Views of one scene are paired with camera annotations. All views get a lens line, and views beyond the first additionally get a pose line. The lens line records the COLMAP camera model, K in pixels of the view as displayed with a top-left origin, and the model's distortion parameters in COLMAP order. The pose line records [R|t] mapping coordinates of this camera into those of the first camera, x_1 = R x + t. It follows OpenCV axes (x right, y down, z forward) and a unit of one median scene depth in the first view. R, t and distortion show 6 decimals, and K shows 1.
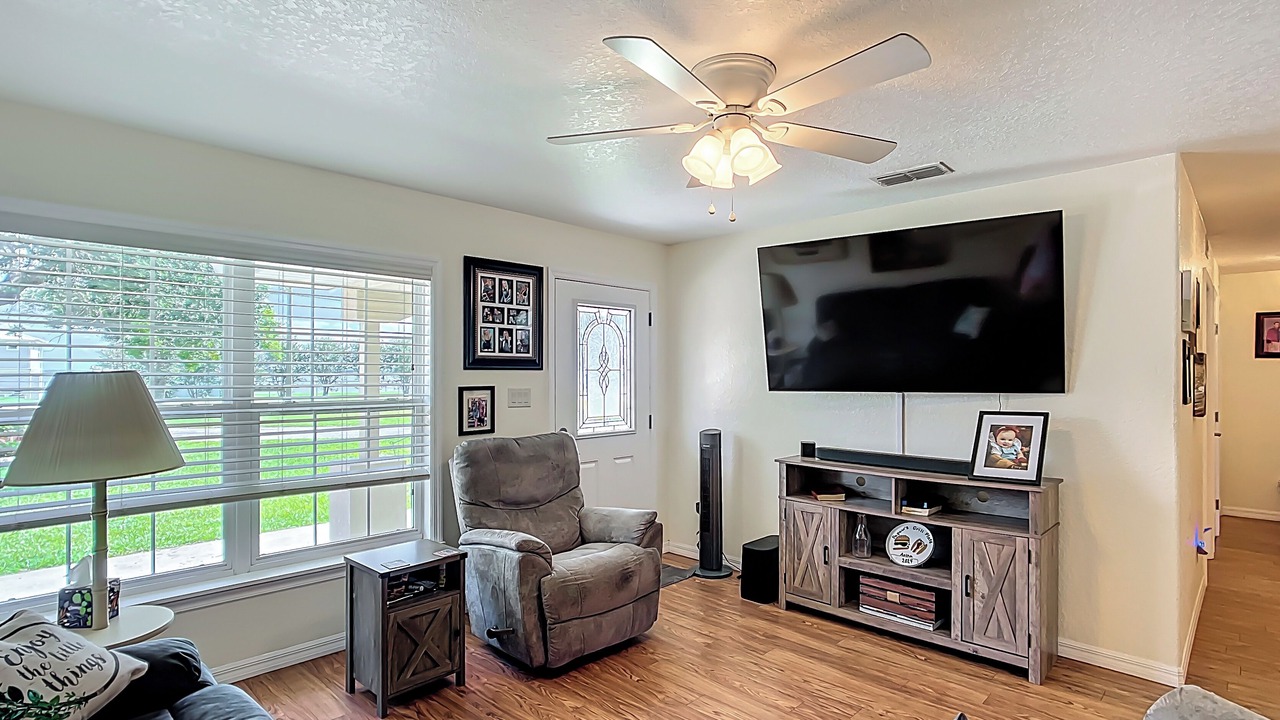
lens RADIAL K [[622.1, 0, 632.6], [0, 622.1, 376.6], [0, 0, 1]] dist [-0.009336, -0.000925]
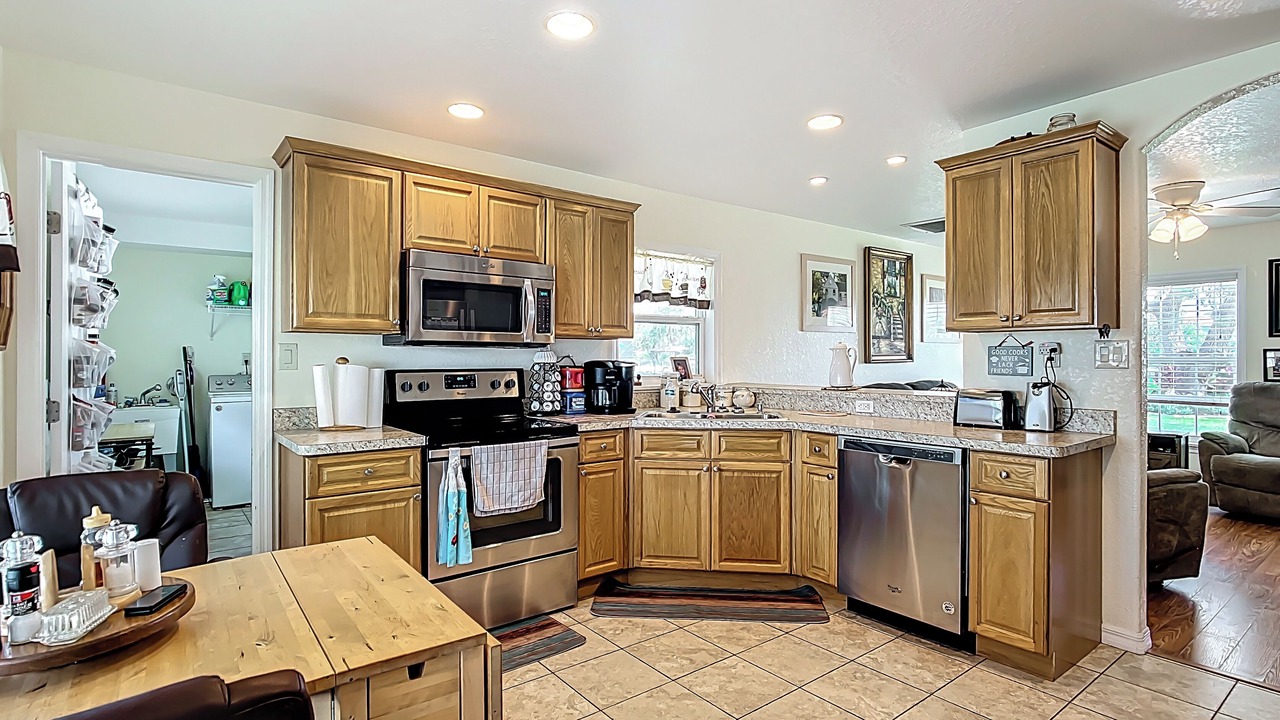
lens RADIAL K [[622.1, 0, 639.6], [0, 622.1, 358.6], [0, 0, 1]] dist [-0.009336, -0.000925]
pose [[-0.121259, 0.002511, -0.992618, 1.303810], [-0.006543, 0.999973, 0.003329, 0.043342], [0.992599, 0.006898, -0.121239, -0.286077]]
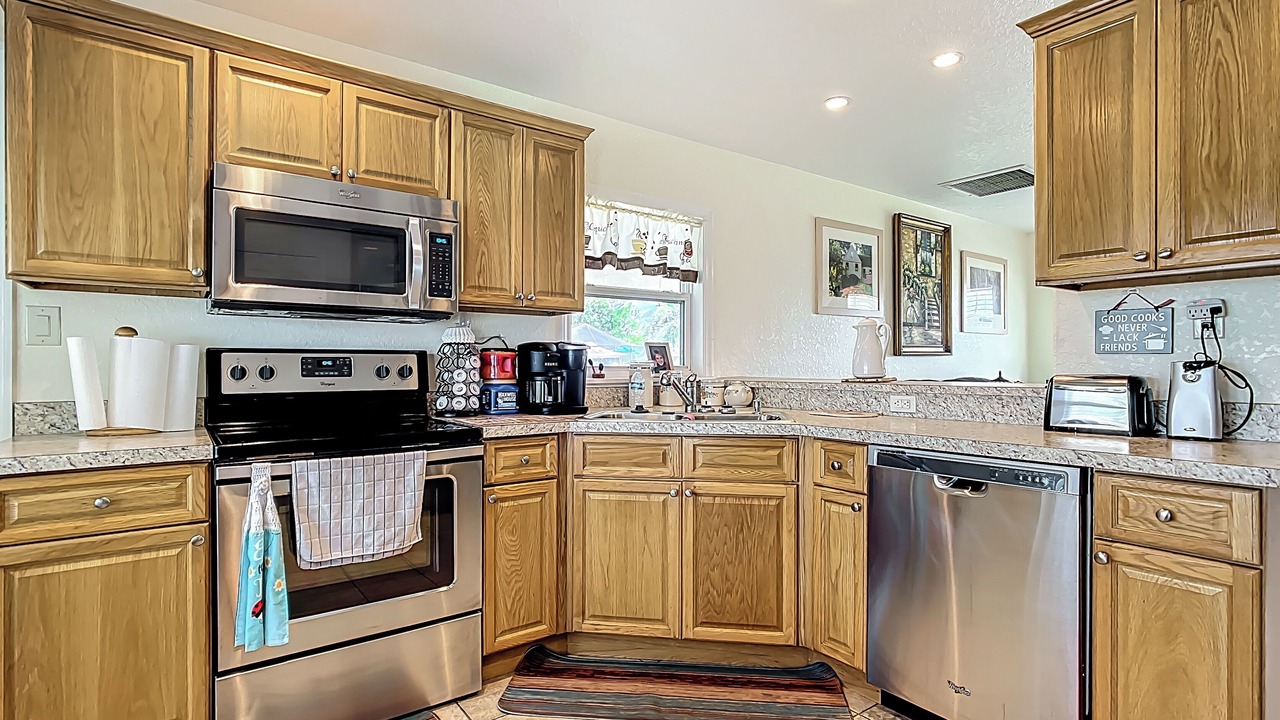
lens RADIAL K [[622.1, 0, 641.0], [0, 622.1, 365.4], [0, 0, 1]] dist [-0.009336, -0.000925]
pose [[-0.145491, 0.002585, -0.989356, 1.035745], [-0.005992, 0.999976, 0.003494, 0.074172], [0.989341, 0.006436, -0.145472, -0.244171]]
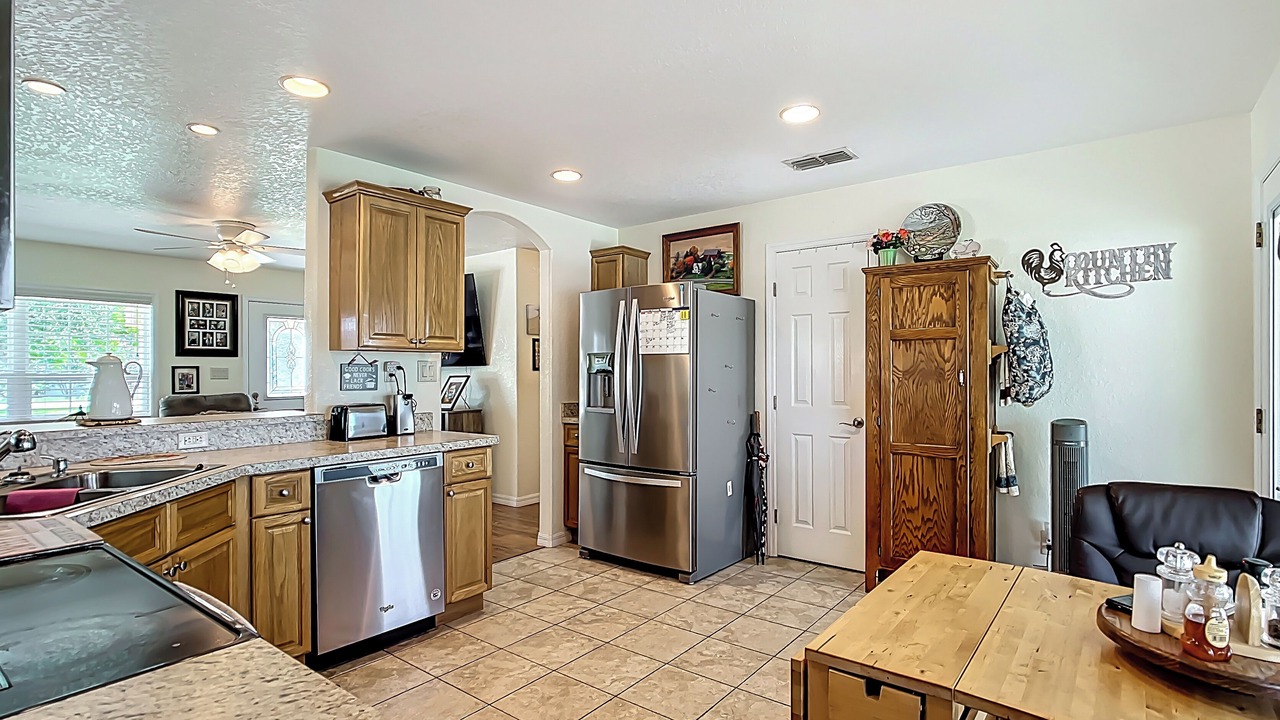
lens RADIAL K [[622.1, 0, 636.9], [0, 622.1, 368.2], [0, 0, 1]] dist [-0.009336, -0.000925]
pose [[0.992328, -0.004111, 0.123565, 0.754145], [0.005318, 0.999941, -0.009446, 0.043536], [-0.123519, 0.010030, 0.992291, -0.822495]]
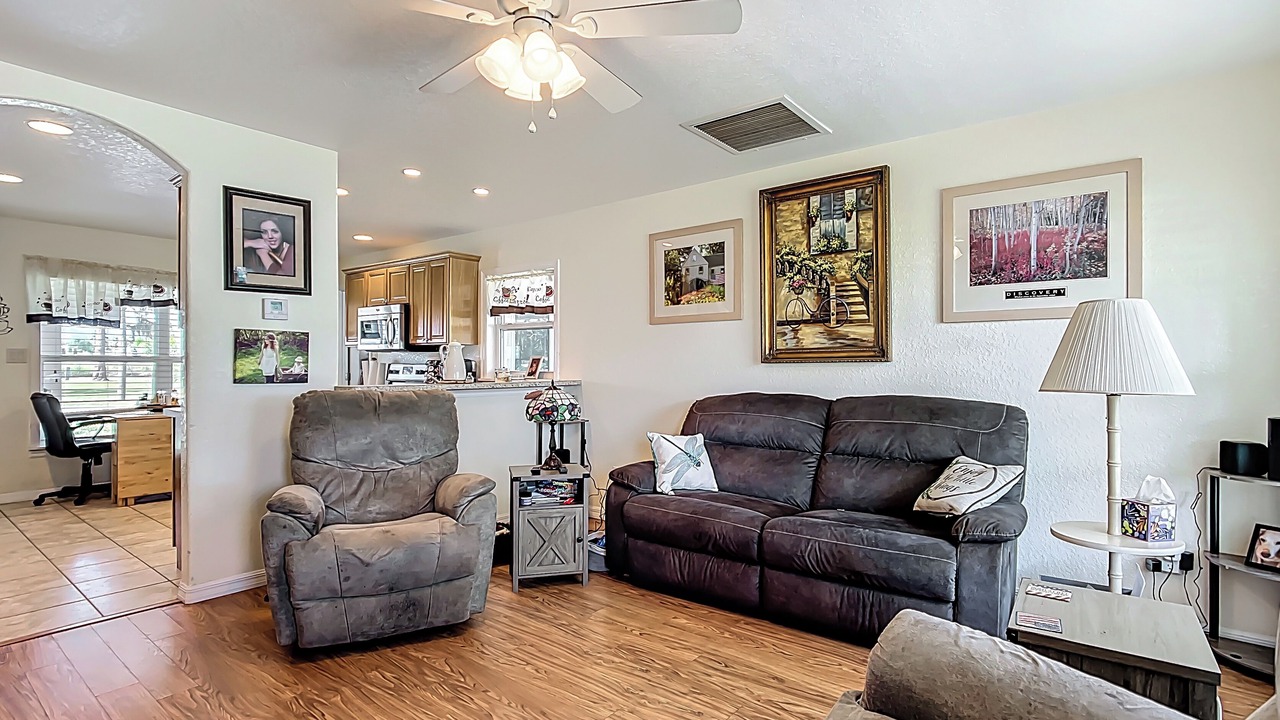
lens RADIAL K [[622.1, 0, 656.7], [0, 622.1, 367.4], [0, 0, 1]] dist [-0.009336, -0.000925]
pose [[-0.990615, -0.000957, -0.136679, 0.053321], [-0.002482, 0.999937, 0.010988, 0.053038], [0.136660, 0.011224, -0.990554, 1.071097]]
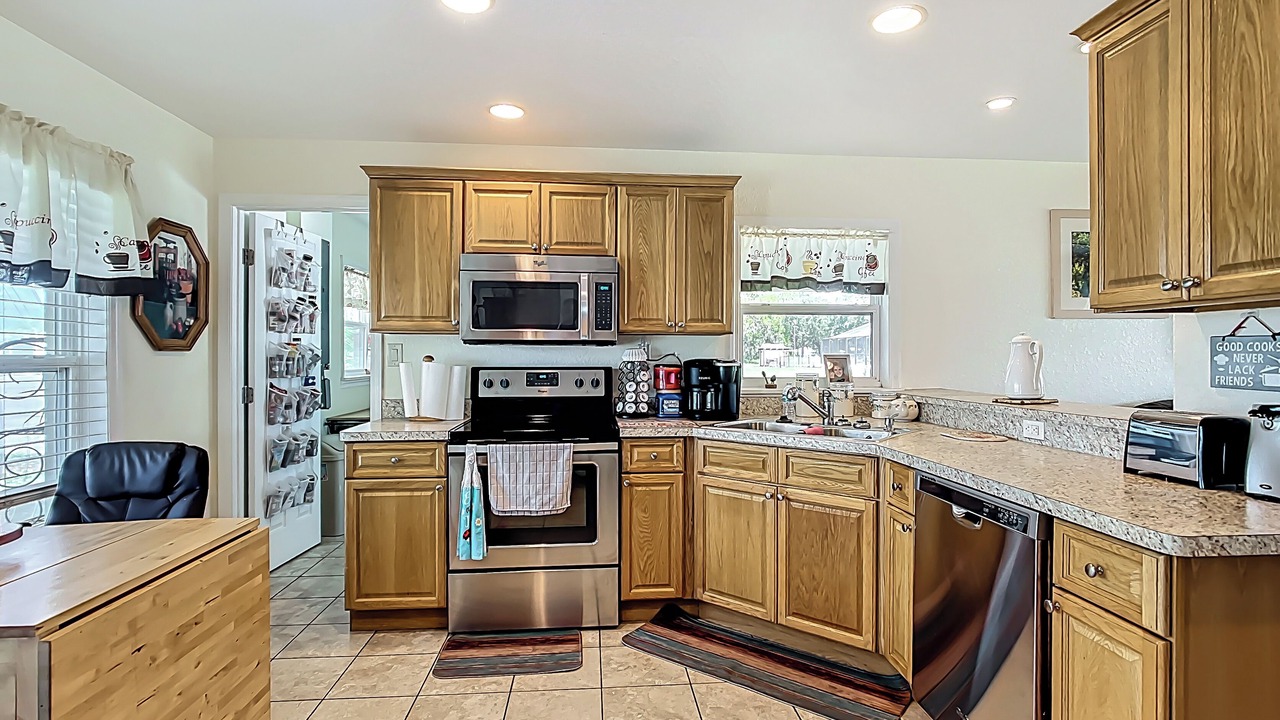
lens RADIAL K [[622.1, 0, 644.4], [0, 622.1, 356.5], [0, 0, 1]] dist [-0.009336, -0.000925]
pose [[-0.636438, 0.003263, -0.771321, 1.059838], [-0.004243, 0.999961, 0.007731, 0.040125], [0.771316, 0.008193, -0.636399, 0.028775]]
